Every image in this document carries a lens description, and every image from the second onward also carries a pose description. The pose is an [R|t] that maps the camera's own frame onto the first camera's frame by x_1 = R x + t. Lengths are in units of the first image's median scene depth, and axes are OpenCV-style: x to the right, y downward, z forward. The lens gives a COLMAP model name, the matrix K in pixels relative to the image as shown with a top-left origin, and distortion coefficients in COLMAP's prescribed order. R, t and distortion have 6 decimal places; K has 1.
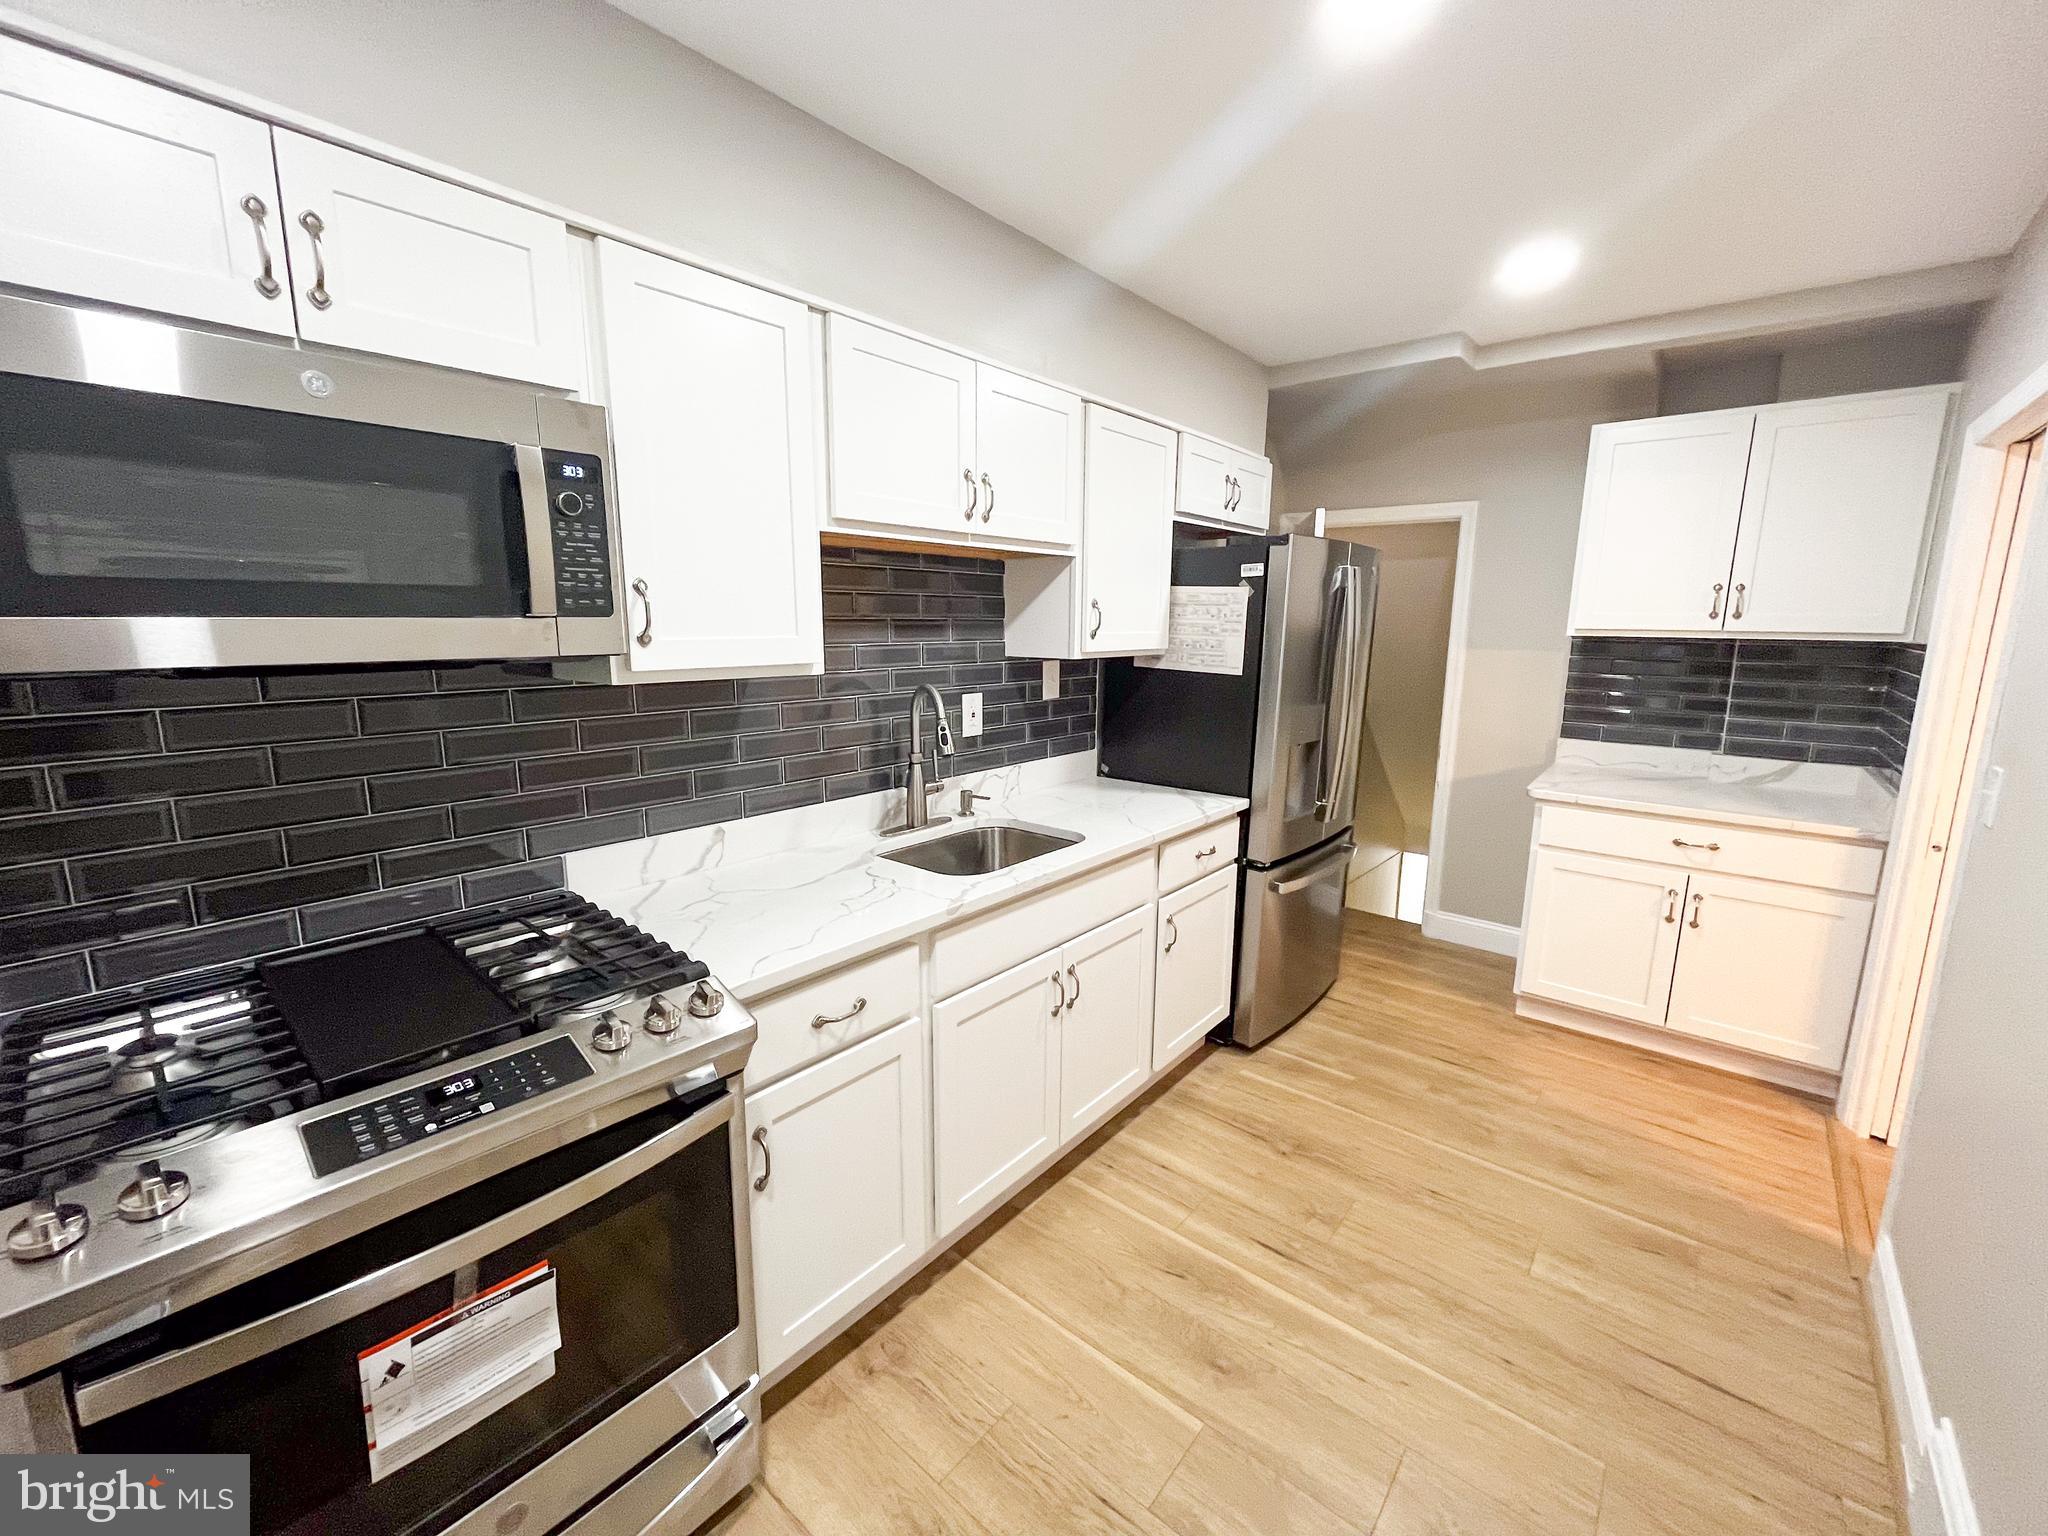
lens RADIAL K [[831.3, 0, 1020.4], [0, 831.3, 763.3], [0, 0, 1]] dist [-0.001120, 0.000183]
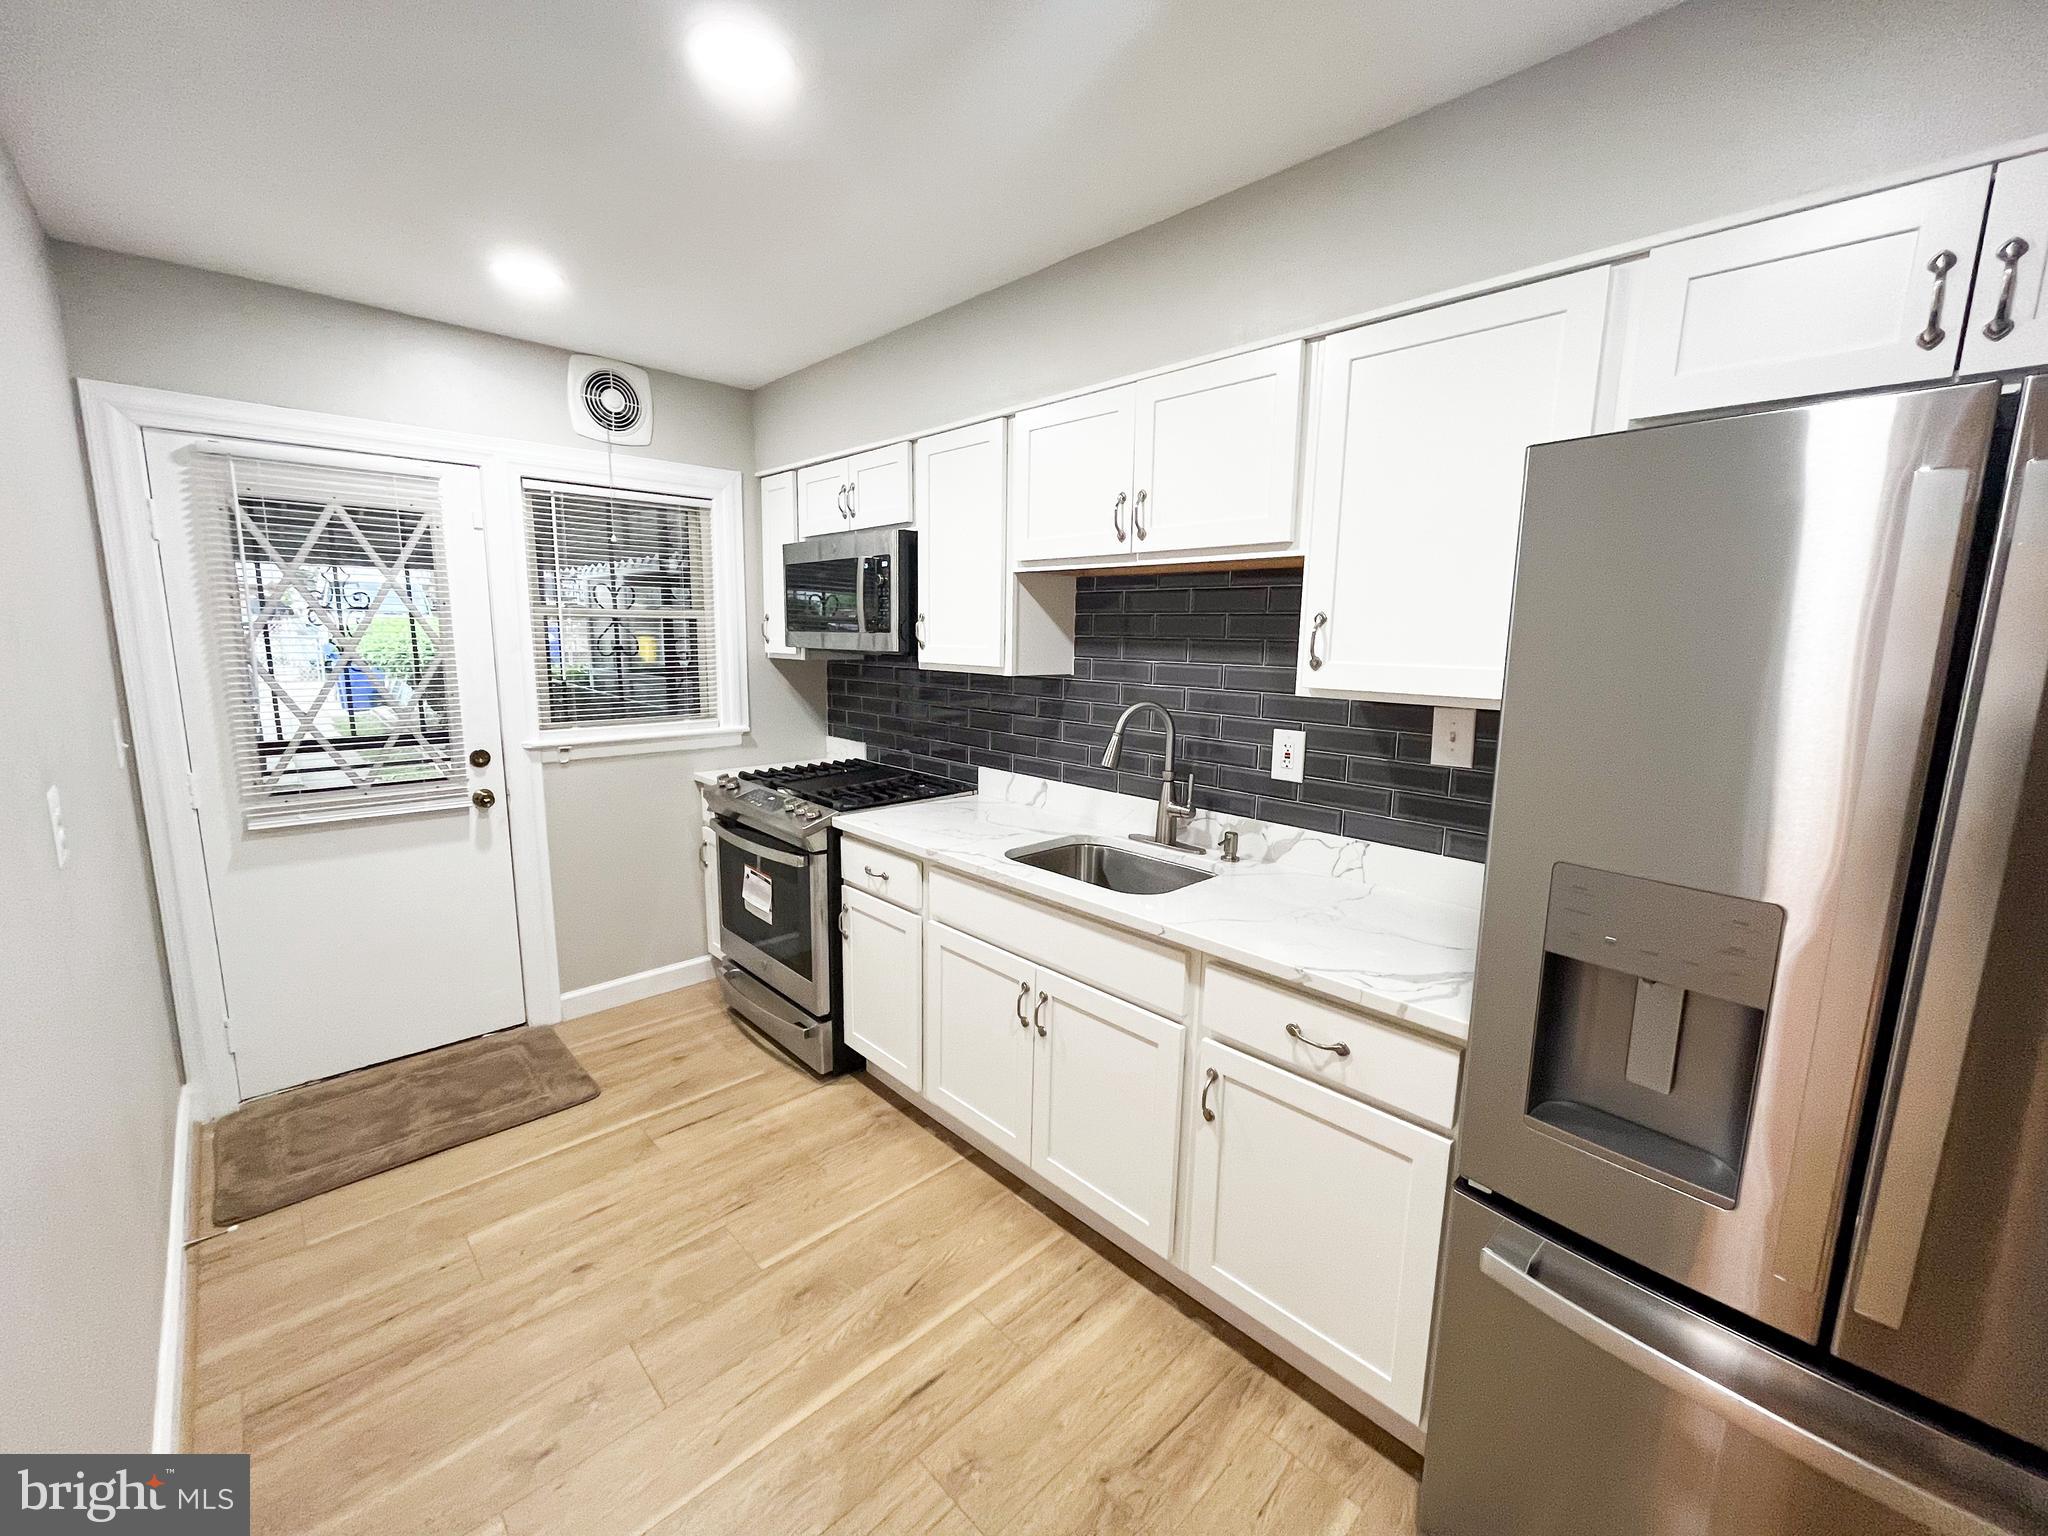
lens RADIAL K [[831.3, 0, 1018.0], [0, 831.3, 764.8], [0, 0, 1]] dist [-0.001120, 0.000183]
pose [[-0.101959, 0.151038, -0.983256, 0.784546], [-0.186805, 0.967916, 0.168053, -0.137571], [0.977092, 0.200811, -0.070473, 0.790377]]
